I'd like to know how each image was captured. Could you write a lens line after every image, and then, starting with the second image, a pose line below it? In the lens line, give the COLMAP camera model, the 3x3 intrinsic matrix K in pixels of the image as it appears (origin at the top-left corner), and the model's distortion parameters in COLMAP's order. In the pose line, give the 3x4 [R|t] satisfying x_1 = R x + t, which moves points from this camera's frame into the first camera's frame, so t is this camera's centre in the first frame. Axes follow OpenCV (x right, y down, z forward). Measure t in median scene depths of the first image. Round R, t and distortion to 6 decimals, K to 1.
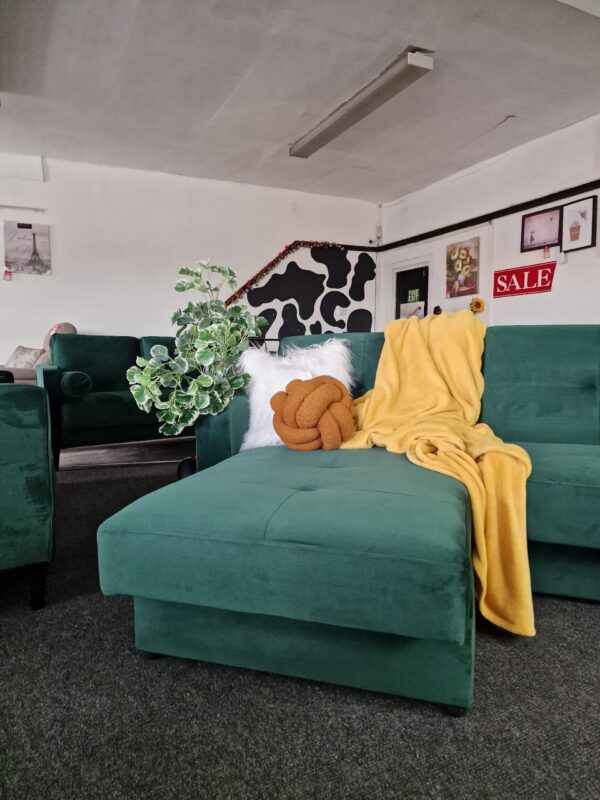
lens RADIAL K [[529.1, 0, 308.6], [0, 529.1, 399.3], [0, 0, 1]] dist [0.075122, -0.065282]
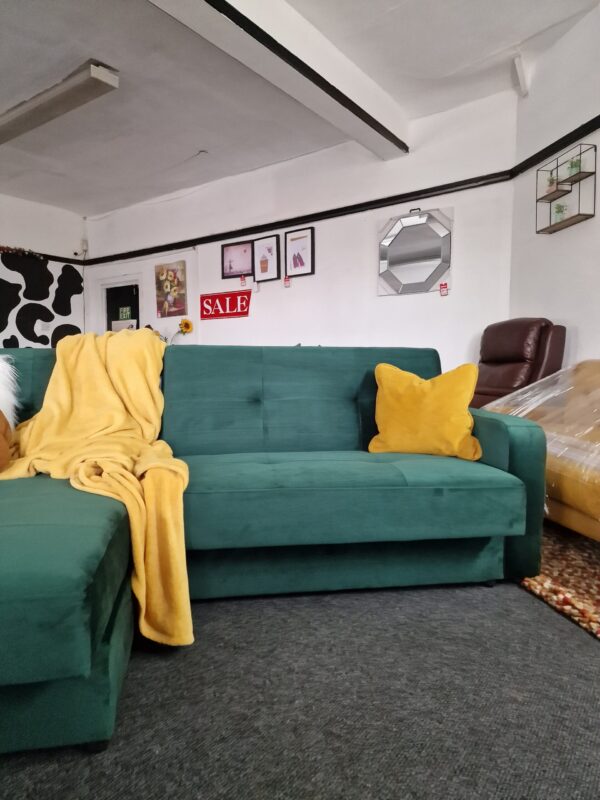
lens RADIAL K [[529.1, 0, 295.3], [0, 529.1, 397.6], [0, 0, 1]] dist [0.075122, -0.065282]
pose [[0.890596, -0.025859, 0.454059, 0.037973], [0.043779, 0.998620, -0.028996, 0.001777], [-0.452683, 0.045702, 0.890499, -0.006947]]
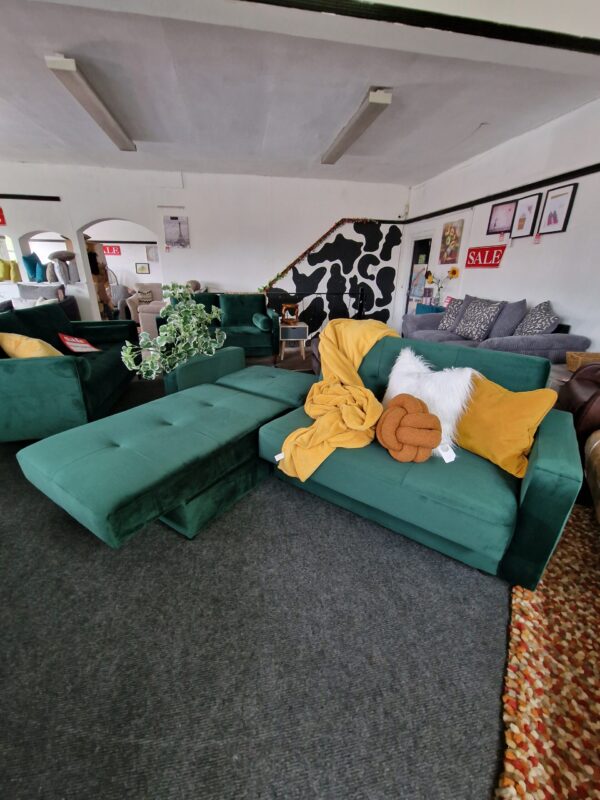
lens RADIAL K [[325.4, 0, 303.5], [0, 325.4, 398.8], [0, 0, 1]] dist [0.003200, -0.004800]
pose [[0.959275, 0.124872, -0.253373, 0.225482], [-0.051691, 0.959436, 0.277147, -0.085527], [0.277703, -0.252763, 0.926818, 0.004167]]
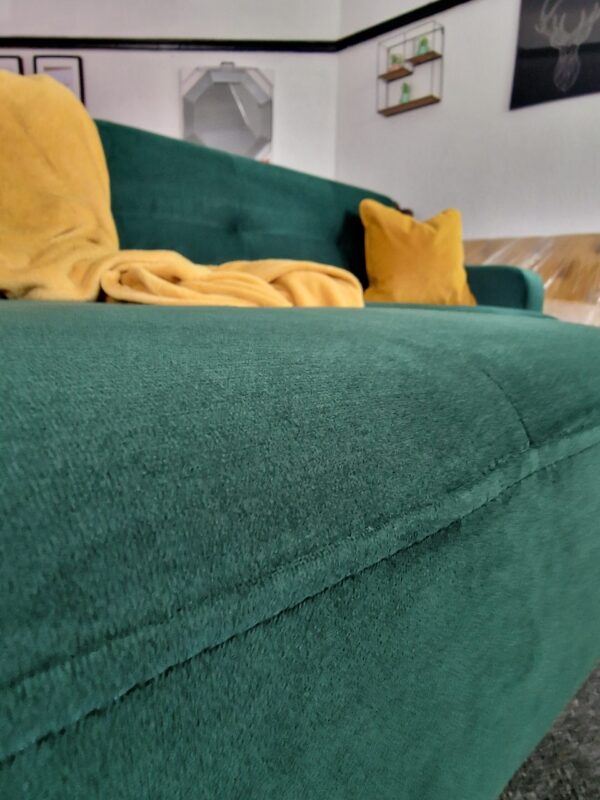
lens RADIAL K [[543.2, 0, 315.1], [0, 543.2, 407.1], [0, 0, 1]] dist [0.000316, -0.002861]
pose [[0.456341, -0.153793, 0.876413, -0.055903], [0.061213, 0.988043, 0.141508, 0.047972], [-0.887697, -0.010928, 0.460299, 0.207944]]
